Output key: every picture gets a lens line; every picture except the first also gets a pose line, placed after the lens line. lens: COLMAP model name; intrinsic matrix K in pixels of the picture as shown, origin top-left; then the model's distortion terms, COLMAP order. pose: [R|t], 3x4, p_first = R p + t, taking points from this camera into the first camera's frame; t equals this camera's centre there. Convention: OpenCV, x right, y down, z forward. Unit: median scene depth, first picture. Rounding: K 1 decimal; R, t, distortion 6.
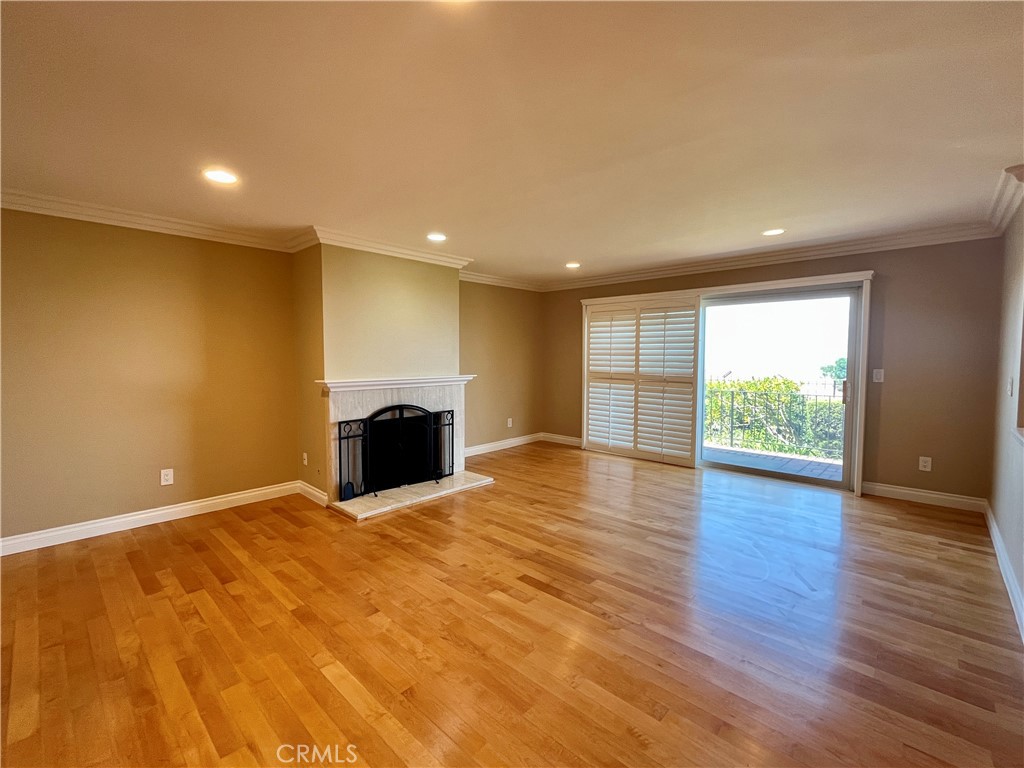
lens RADIAL K [[447.6, 0, 511.0], [0, 447.6, 379.3], [0, 0, 1]] dist [-0.002532, -0.000093]
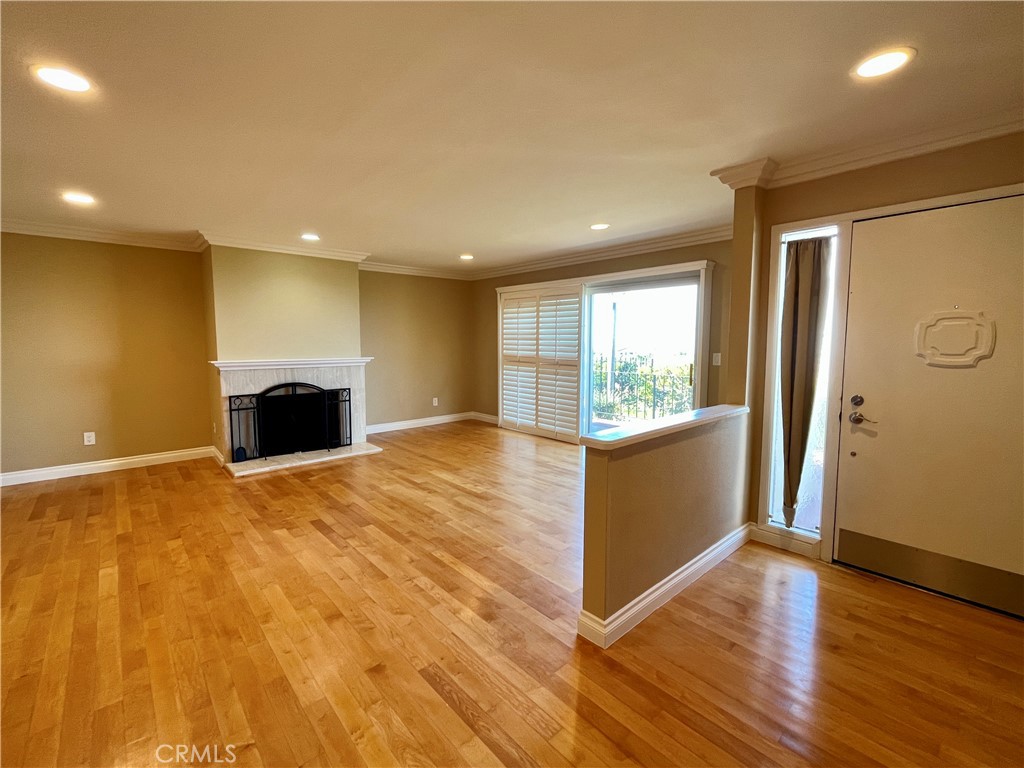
lens RADIAL K [[447.6, 0, 511.0], [0, 447.6, 379.3], [0, 0, 1]] dist [-0.002532, -0.000093]
pose [[0.996160, 0.008158, -0.087169, 0.432024], [-0.005145, 0.999384, 0.034727, 0.005084], [0.087399, -0.034145, 0.995588, -0.106945]]
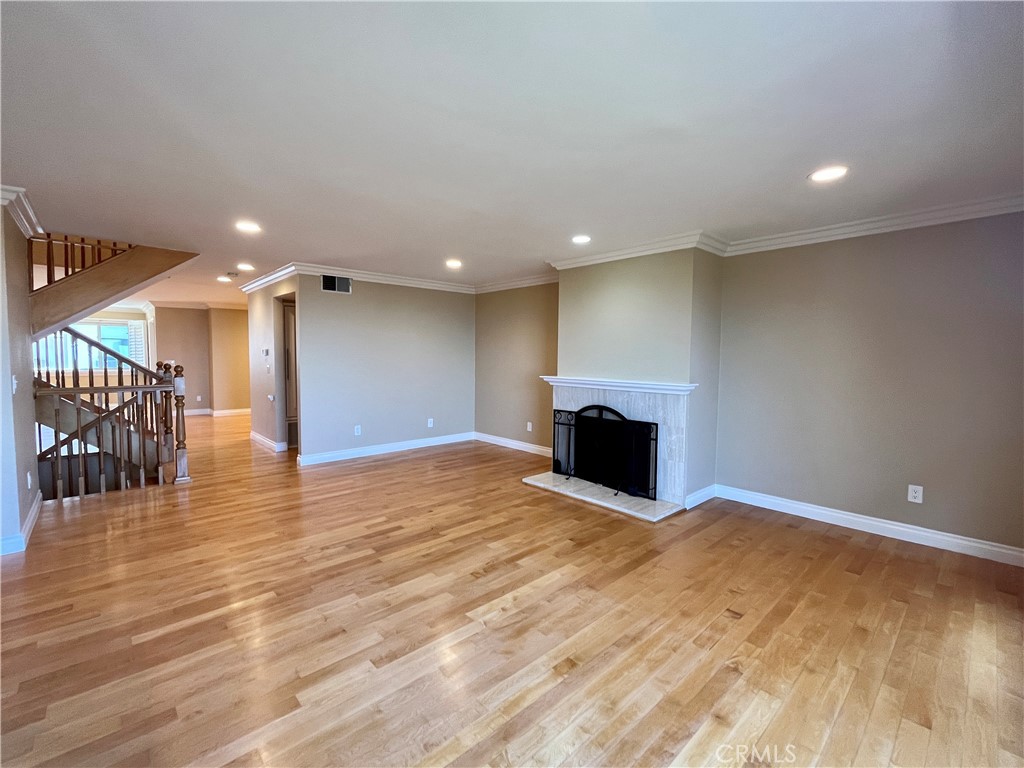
lens RADIAL K [[447.6, 0, 511.0], [0, 447.6, 379.3], [0, 0, 1]] dist [-0.002532, -0.000093]
pose [[-0.071795, 0.052799, -0.996021, 0.823938], [-0.062693, 0.996384, 0.057337, -0.050990], [0.995447, 0.066560, -0.068225, 0.893709]]
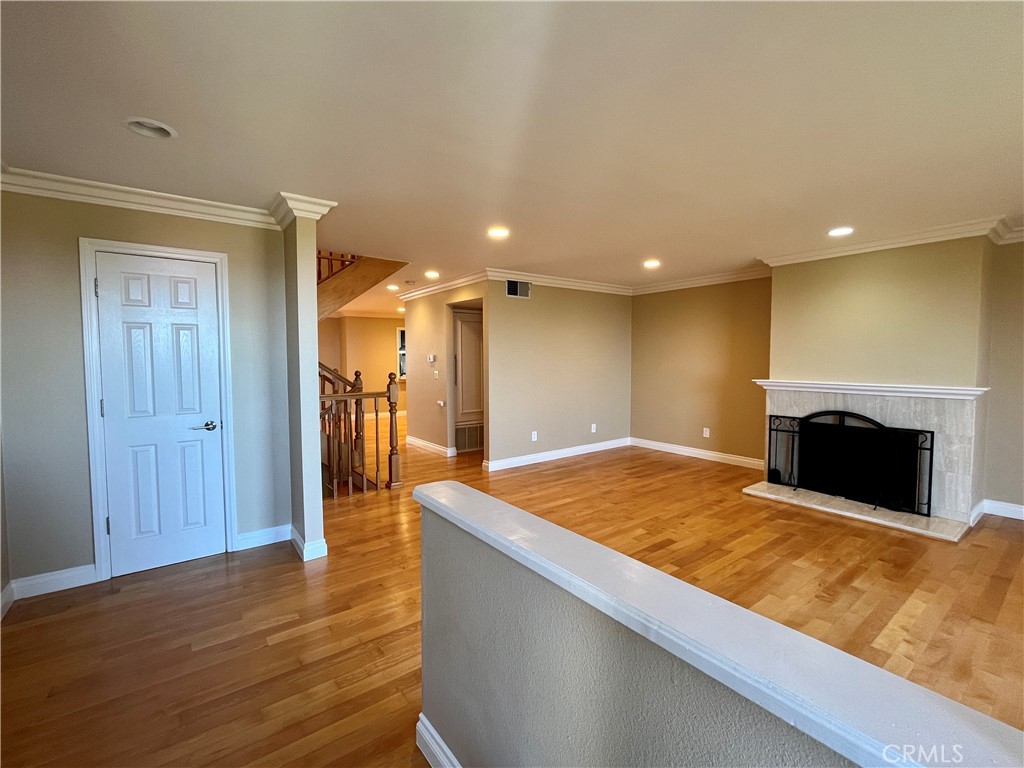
lens RADIAL K [[447.6, 0, 511.0], [0, 447.6, 379.3], [0, 0, 1]] dist [-0.002532, -0.000093]
pose [[-0.175393, 0.047462, -0.983354, 0.838626], [-0.048254, 0.997222, 0.056738, -0.031495], [0.983315, 0.057402, -0.172615, 0.487786]]
